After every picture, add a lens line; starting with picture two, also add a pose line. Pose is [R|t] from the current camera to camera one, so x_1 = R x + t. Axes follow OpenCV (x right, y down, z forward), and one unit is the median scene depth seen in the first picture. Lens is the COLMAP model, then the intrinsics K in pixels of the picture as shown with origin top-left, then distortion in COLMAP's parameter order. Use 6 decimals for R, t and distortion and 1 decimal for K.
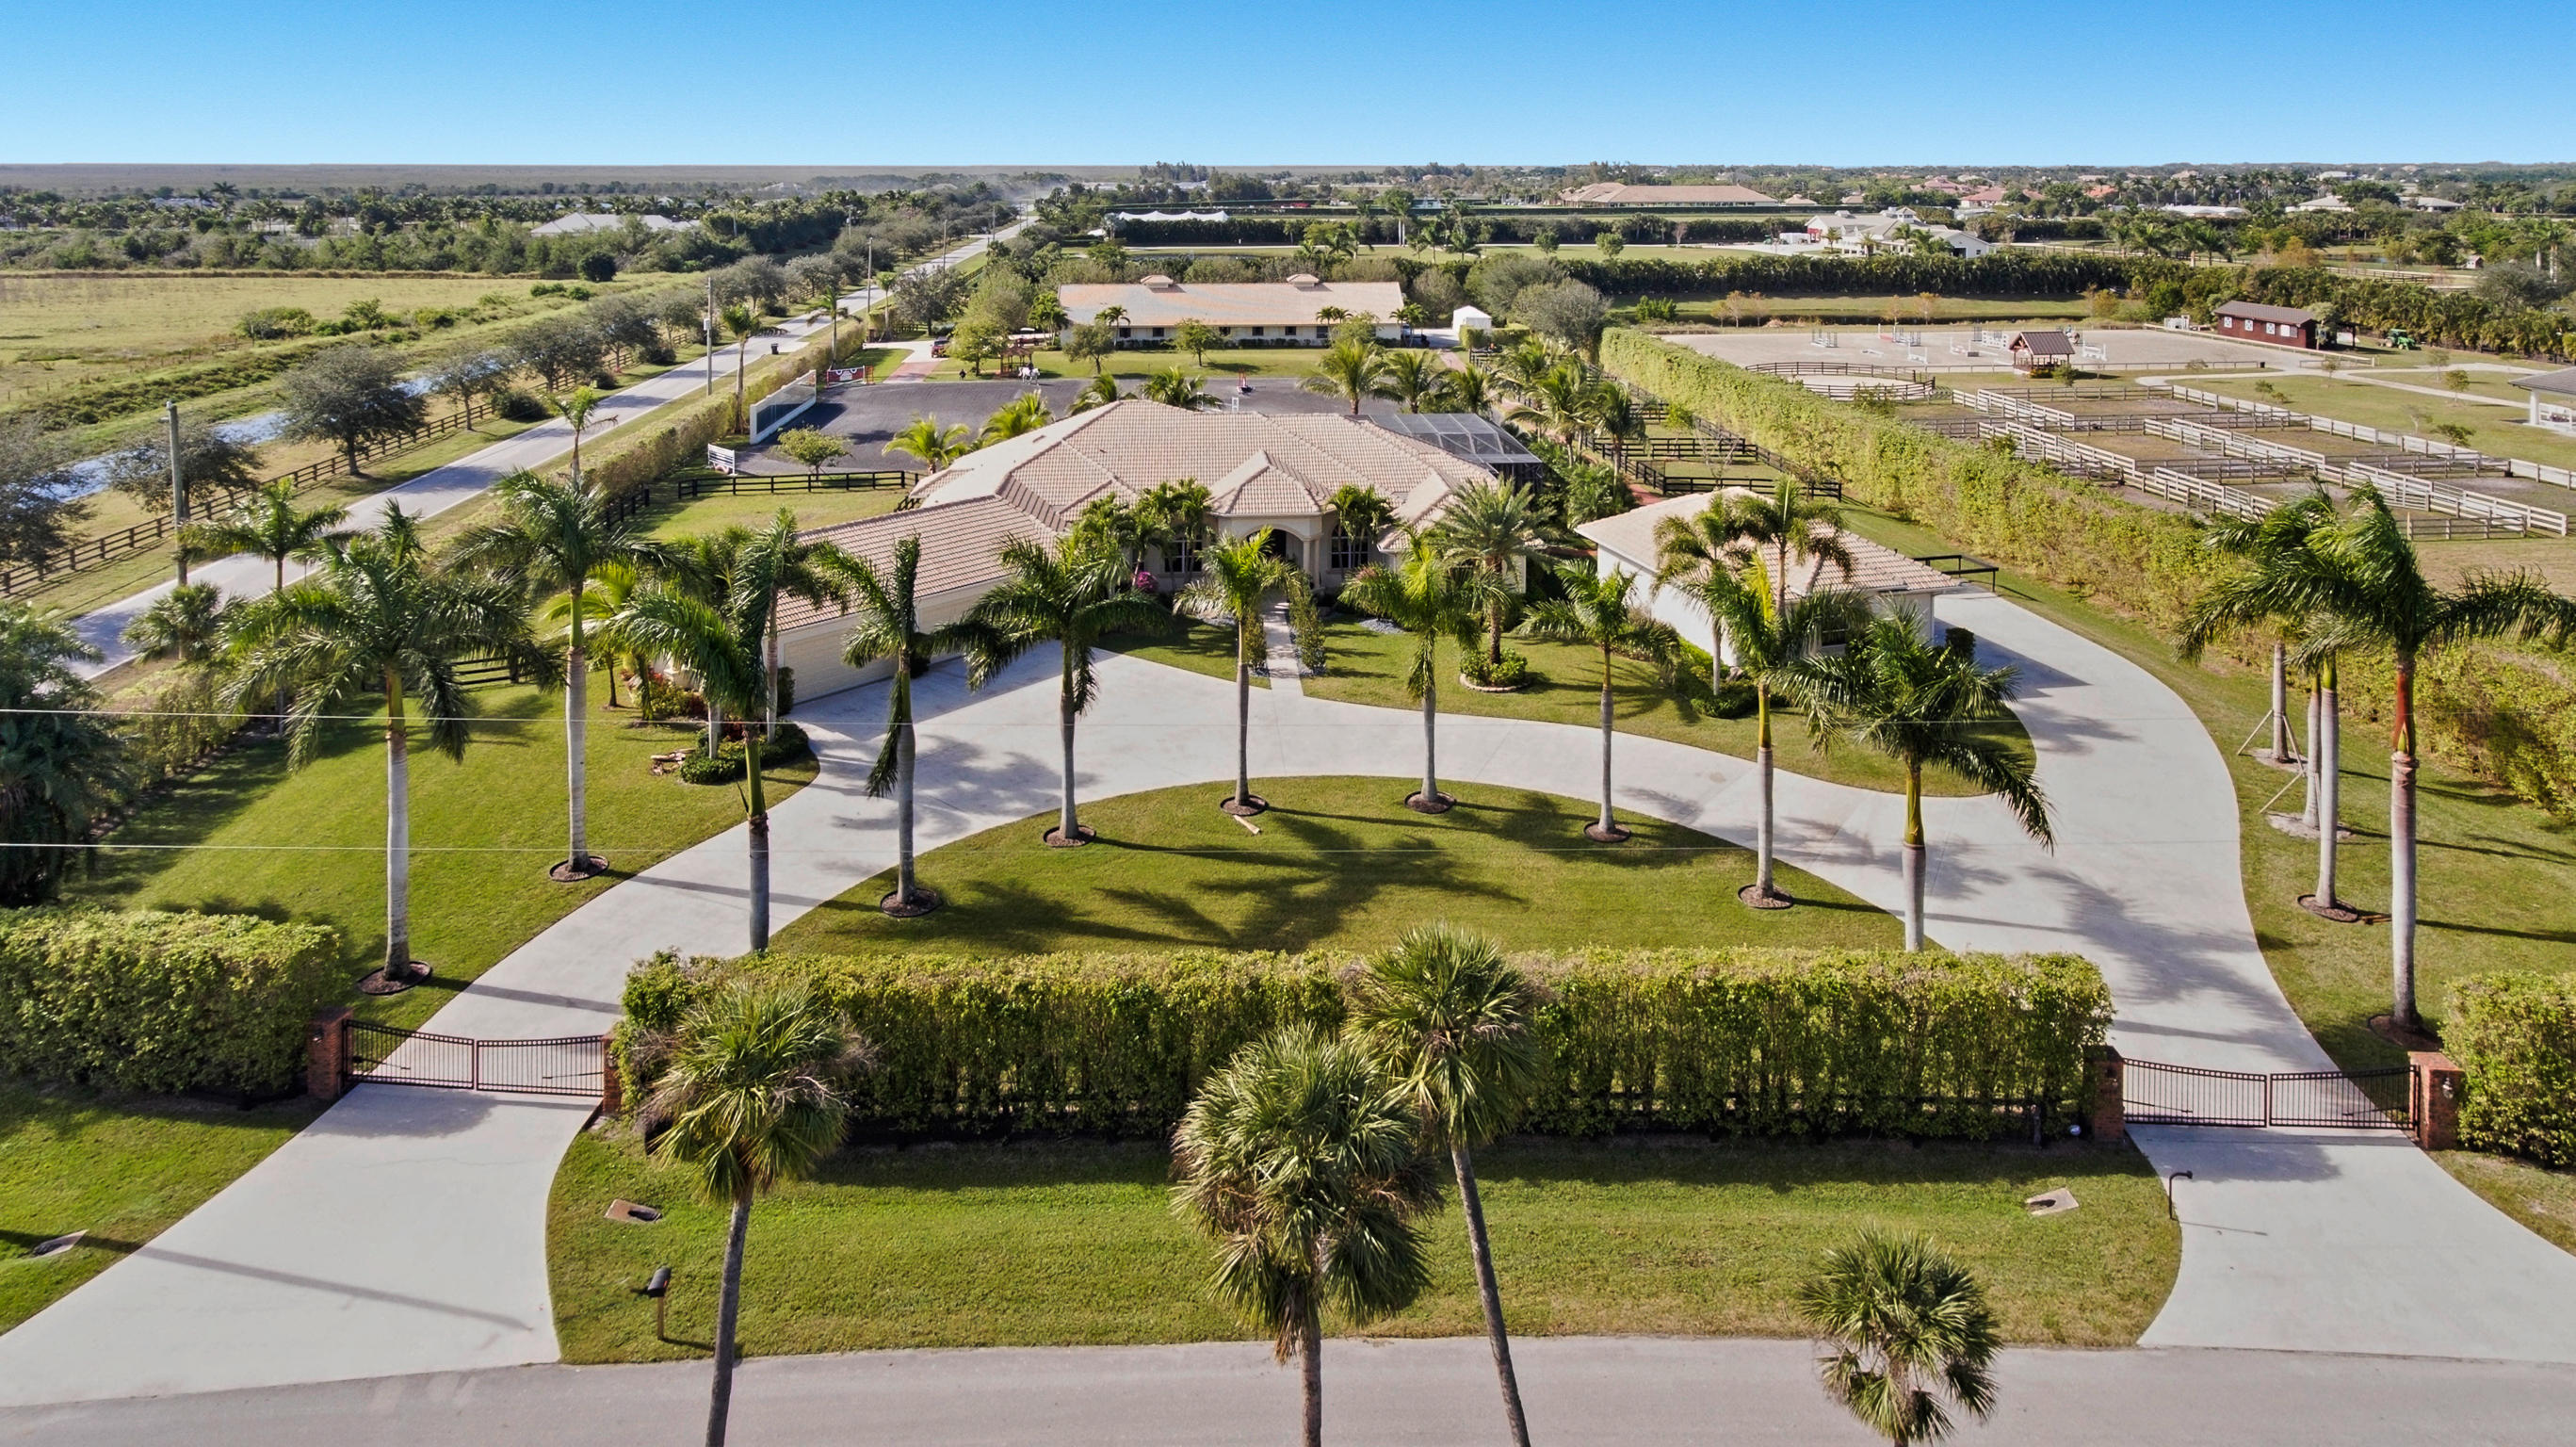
lens RADIAL K [[1519.9, 0, 1288.0], [0, 1519.9, 723.5], [0, 0, 1]] dist [0.005703, 0.003839]
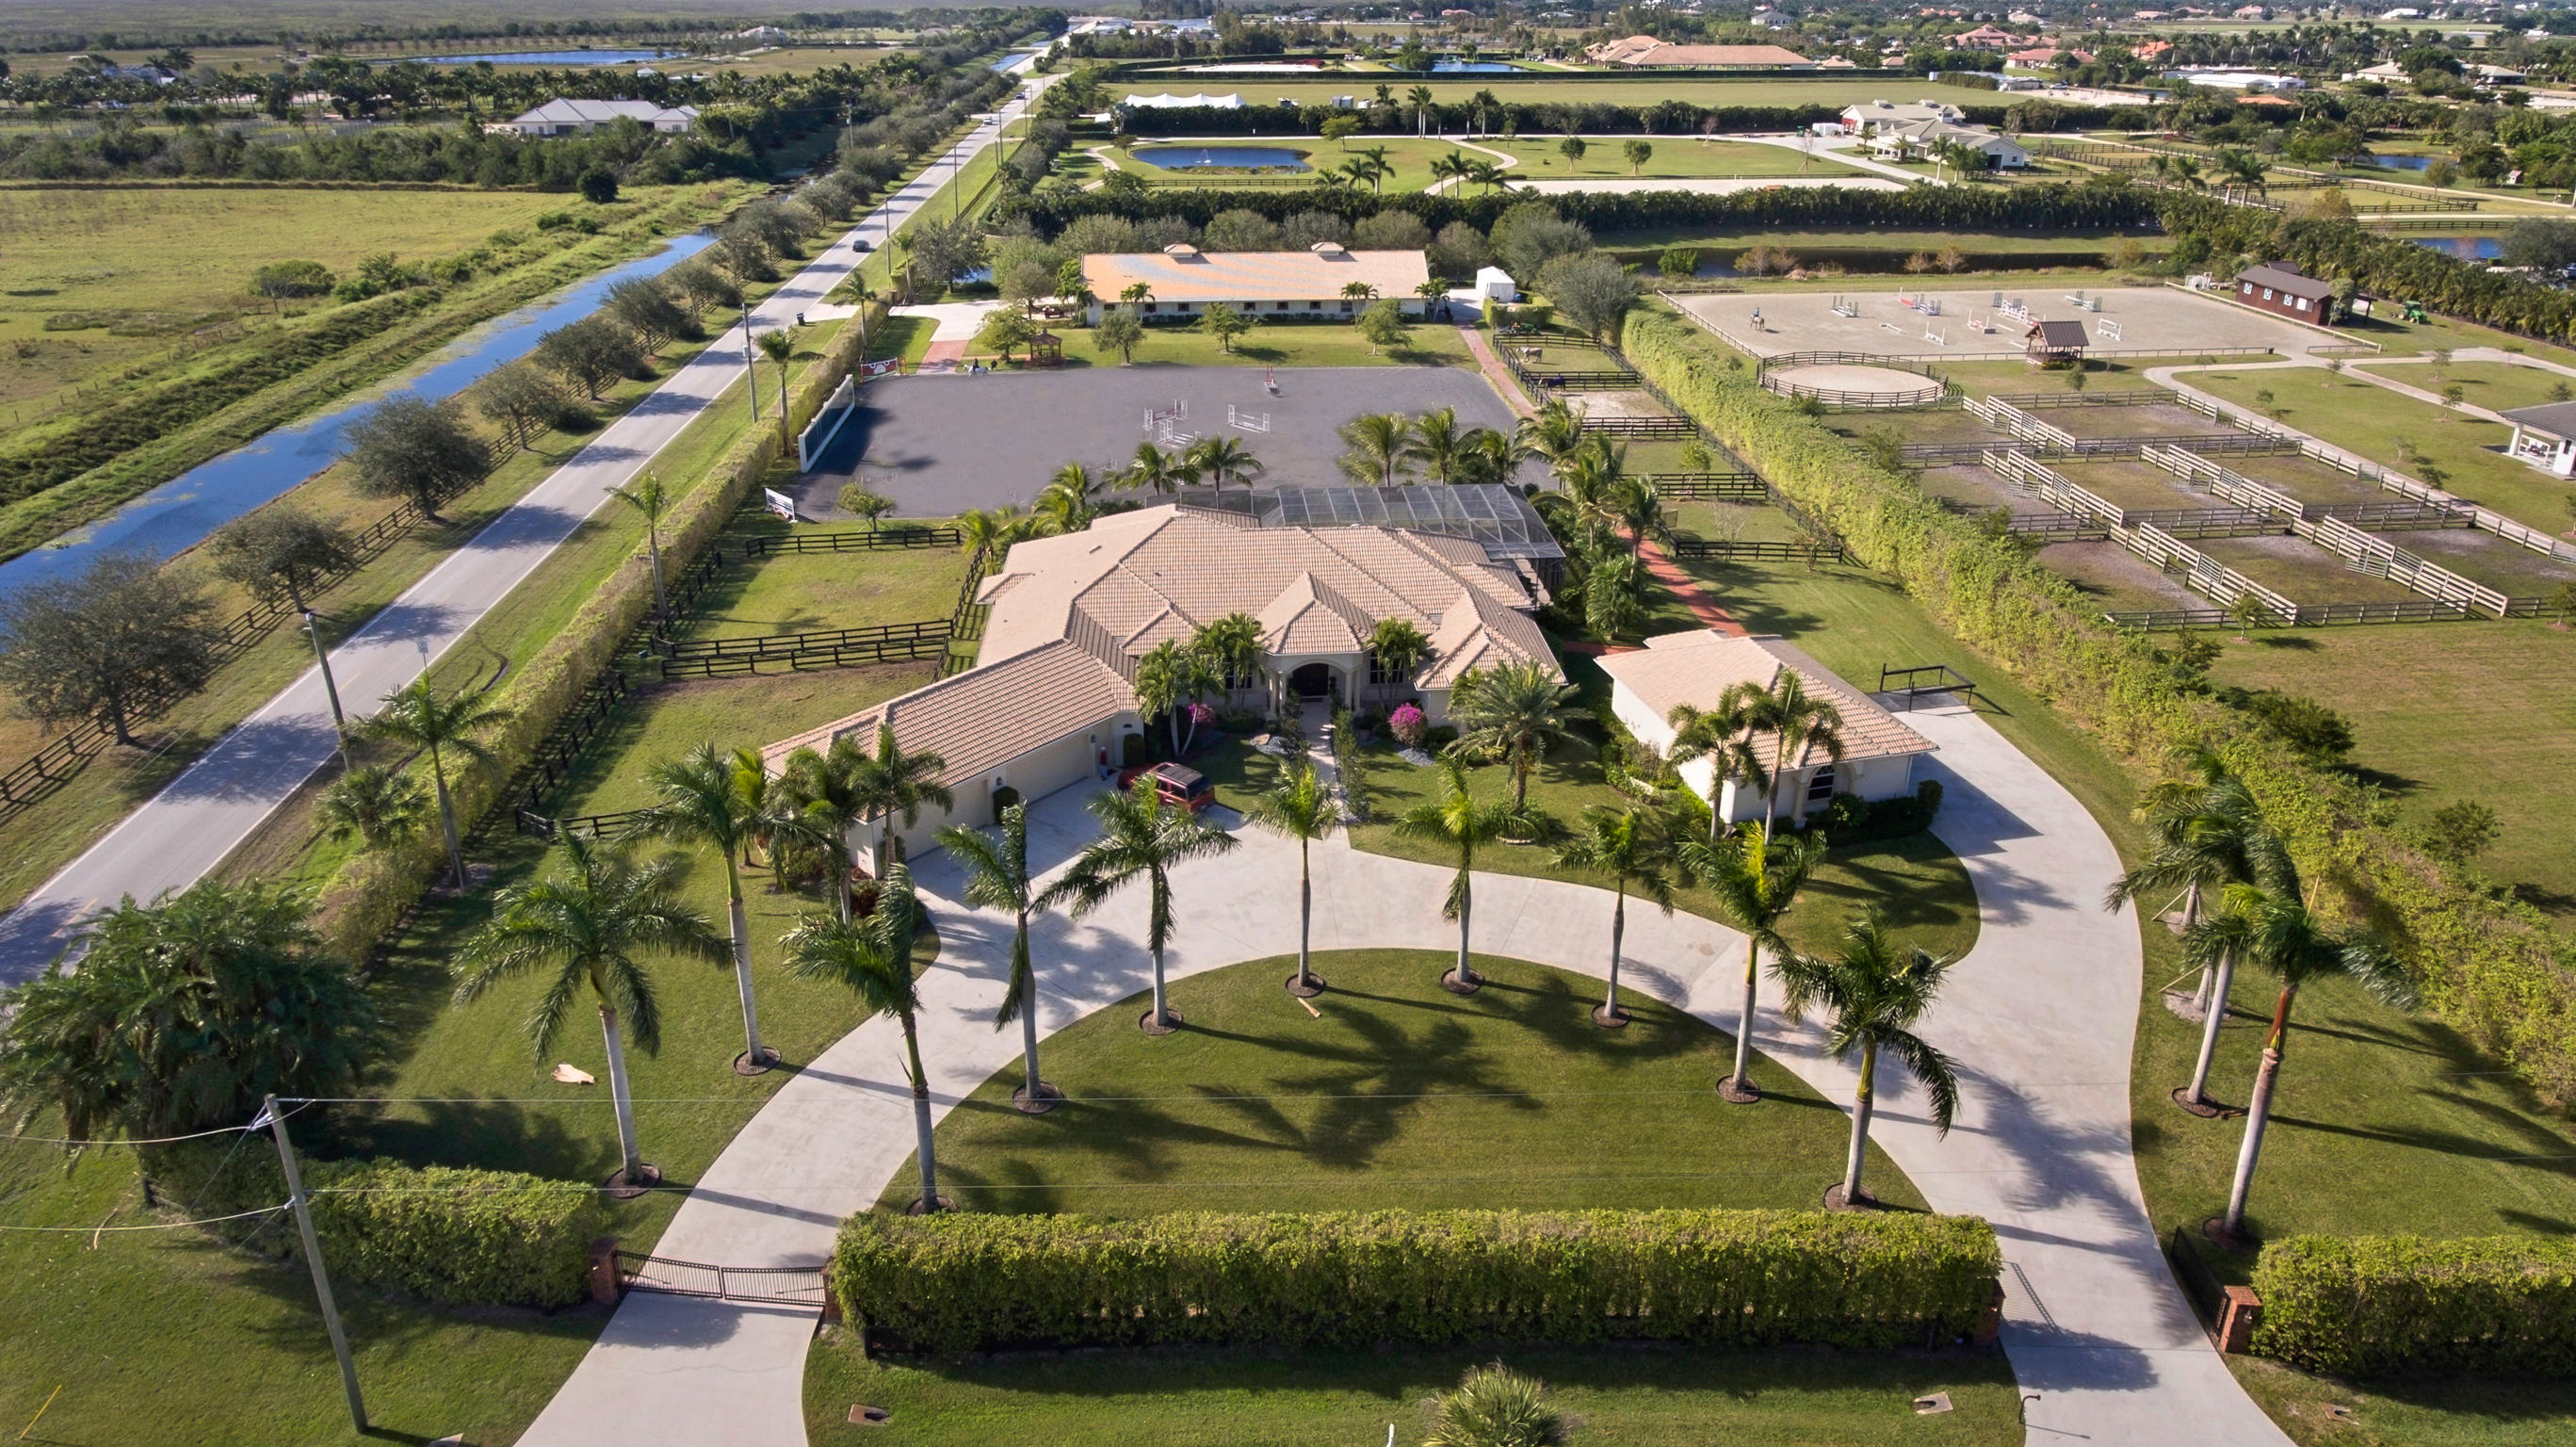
lens RADIAL K [[1496.5, 0, 1263.4], [0, 1496.5, 723.8], [0, 0, 1]] dist [0.007090, 0.000779]
pose [[0.999946, -0.009588, 0.004121, -0.054407], [0.007799, 0.948936, 0.315371, -0.425806], [-0.006934, -0.315322, 0.948959, -0.035490]]
